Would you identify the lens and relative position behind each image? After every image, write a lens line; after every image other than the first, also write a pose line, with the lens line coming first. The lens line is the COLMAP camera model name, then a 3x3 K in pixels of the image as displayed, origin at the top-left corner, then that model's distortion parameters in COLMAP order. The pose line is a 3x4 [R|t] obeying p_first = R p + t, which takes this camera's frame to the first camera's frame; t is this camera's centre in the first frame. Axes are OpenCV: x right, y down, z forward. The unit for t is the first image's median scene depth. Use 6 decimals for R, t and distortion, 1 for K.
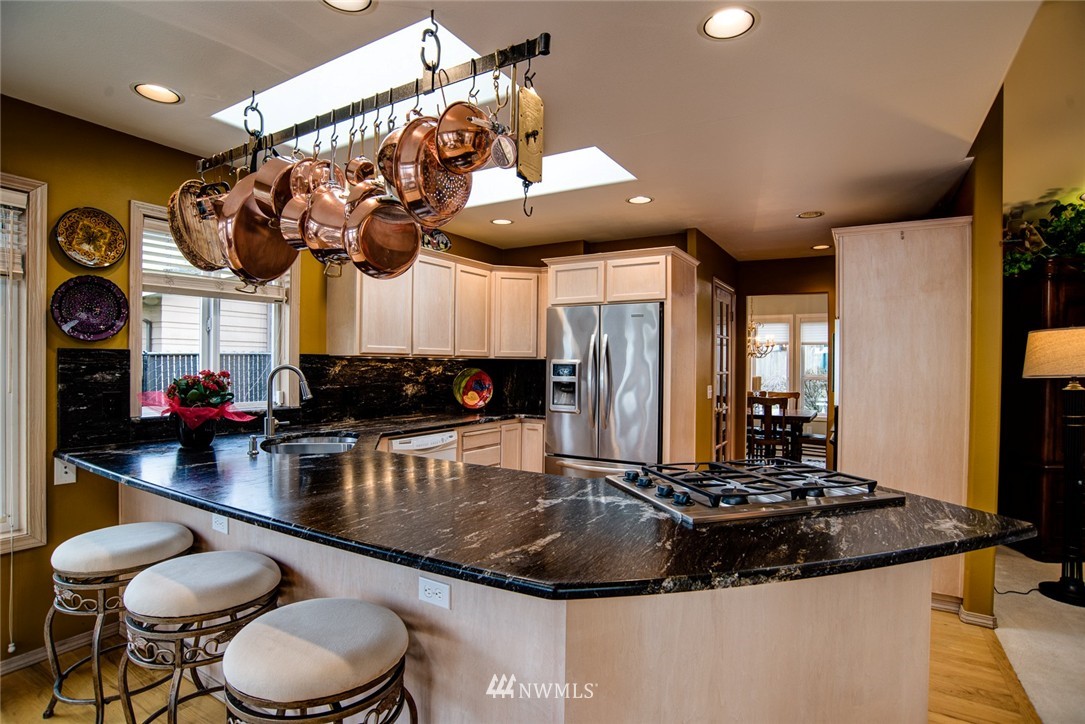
lens RADIAL K [[549.8, 0, 540.2], [0, 549.8, 367.2], [0, 0, 1]] dist [-0.100057, 0.044684]
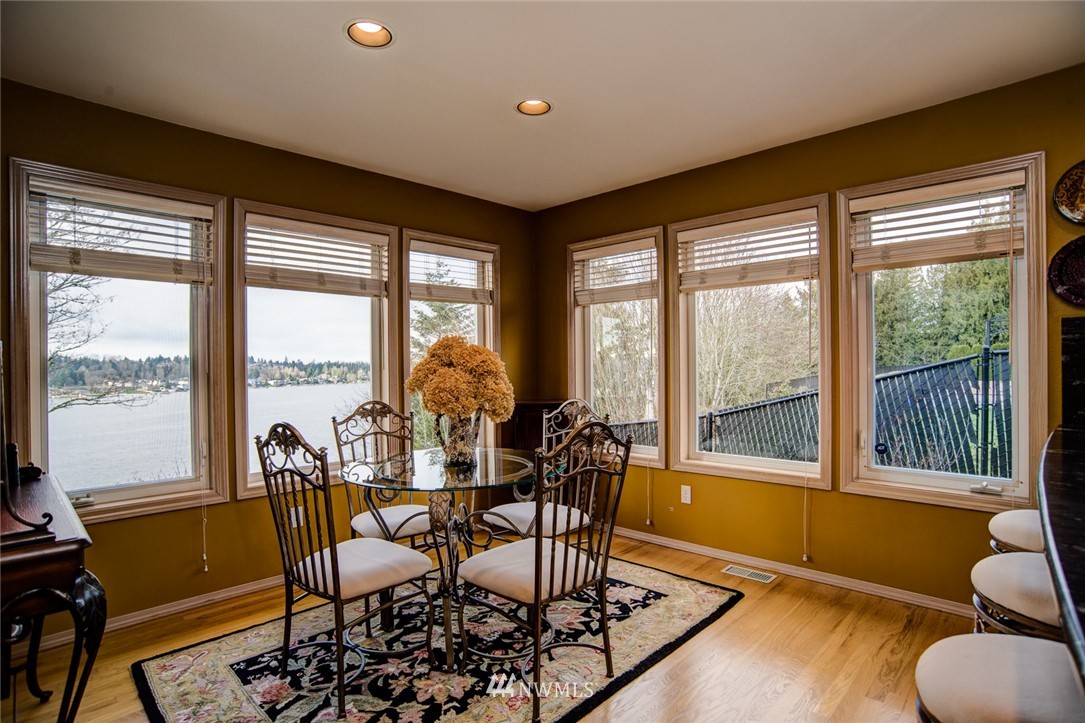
lens RADIAL K [[549.8, 0, 540.2], [0, 549.8, 366.7], [0, 0, 1]] dist [-0.100057, 0.044684]
pose [[-0.219528, -0.000189, -0.975606, 0.114360], [0.006758, 0.999976, -0.001715, 0.026024], [0.975583, -0.006969, -0.219521, 0.152967]]
